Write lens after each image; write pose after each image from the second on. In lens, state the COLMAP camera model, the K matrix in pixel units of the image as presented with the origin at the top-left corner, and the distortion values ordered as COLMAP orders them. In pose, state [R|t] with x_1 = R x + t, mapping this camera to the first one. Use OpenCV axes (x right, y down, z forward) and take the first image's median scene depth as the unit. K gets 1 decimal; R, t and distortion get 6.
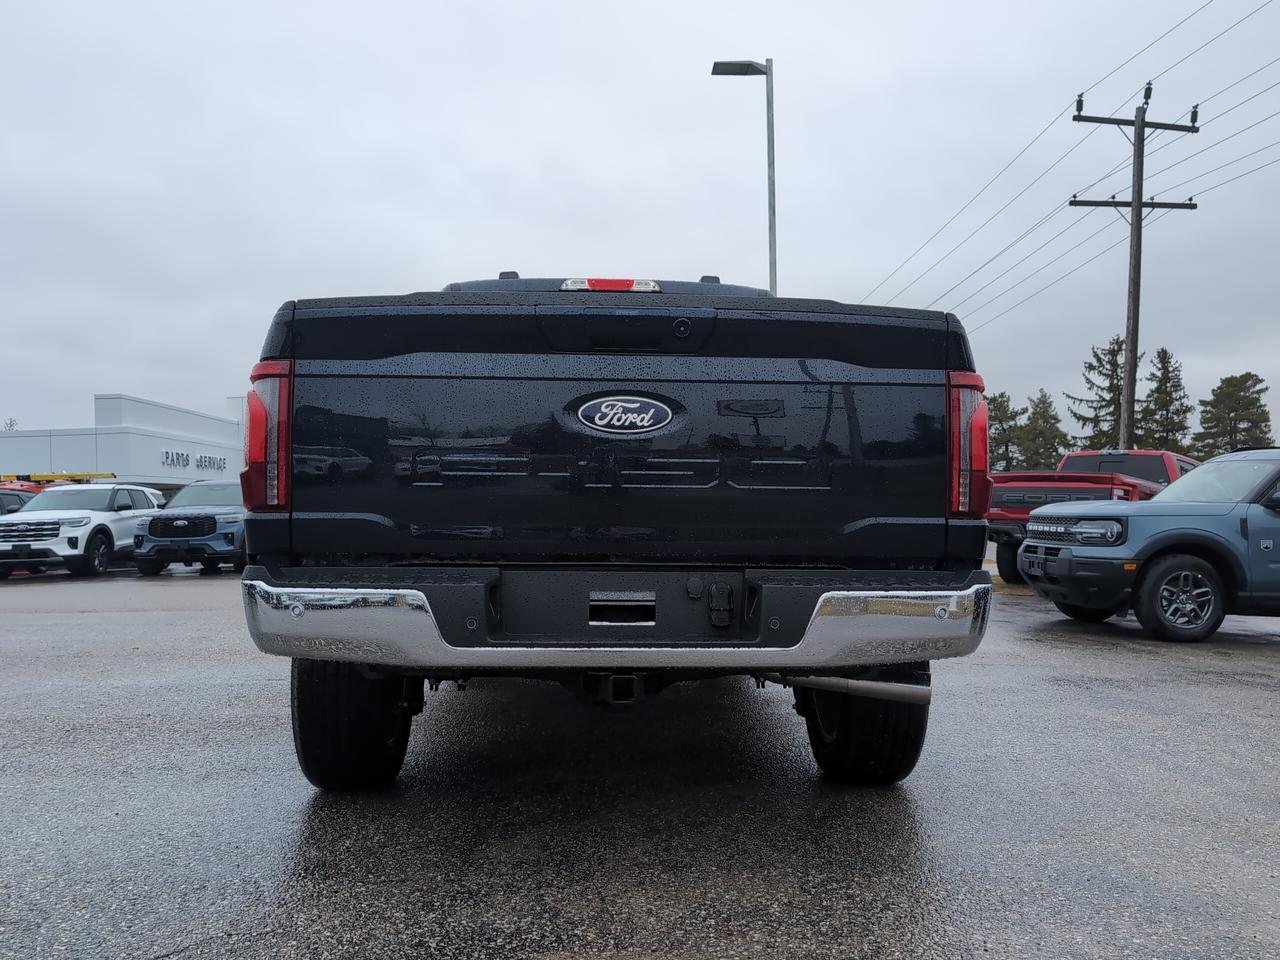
lens RADIAL K [[1109.2, 0, 639.9], [0, 1109.2, 496.7], [0, 0, 1]] dist [-0.000245, 0.006148]
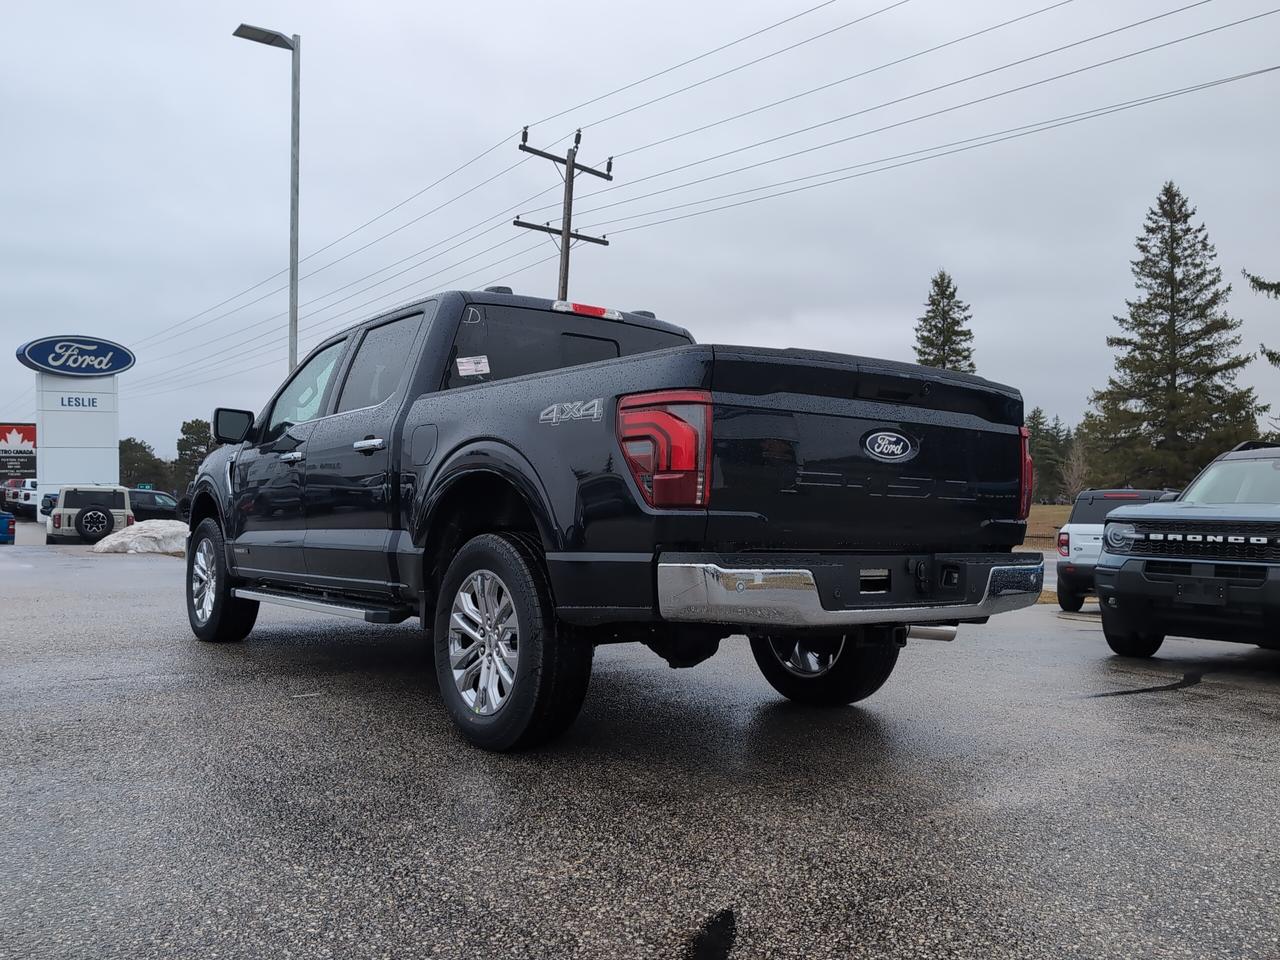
lens RADIAL K [[1114.8, 0, 648.2], [0, 1114.8, 480.0], [0, 0, 1]] dist [0.082755, -0.172472]
pose [[0.818859, 0.031516, 0.573129, -0.166394], [-0.032003, 0.999445, -0.009234, -0.000953], [-0.573102, -0.010781, 0.819413, -0.000638]]
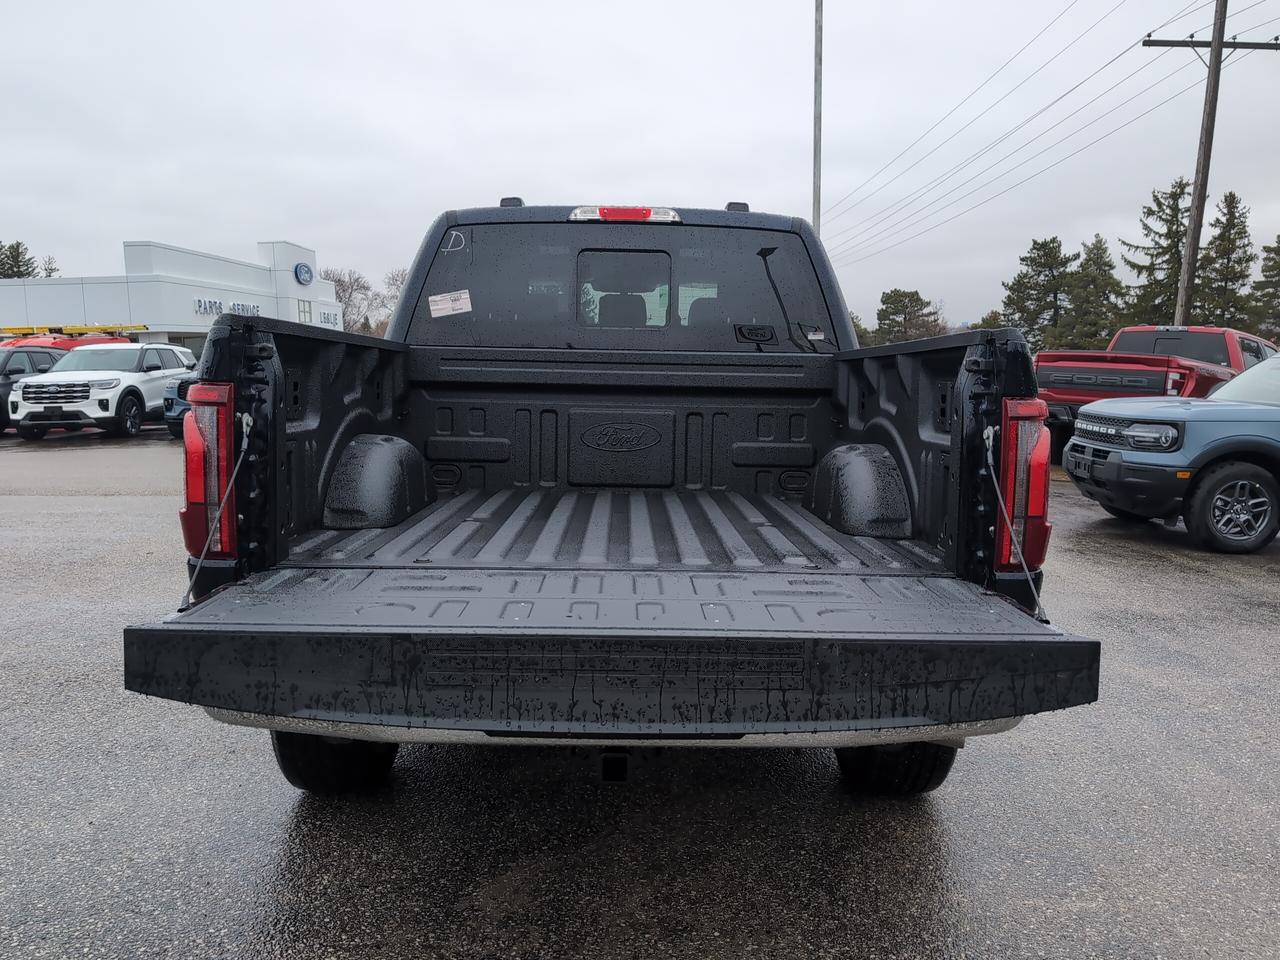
lens RADIAL K [[1103.2, 0, 637.9], [0, 1103.2, 497.3], [0, 0, 1]] dist [0.000066, 0.011620]
pose [[0.999314, 0.013398, -0.034523, 0.004557], [-0.008253, 0.989386, 0.145076, -0.024510], [0.036100, -0.144692, 0.988818, 0.023657]]
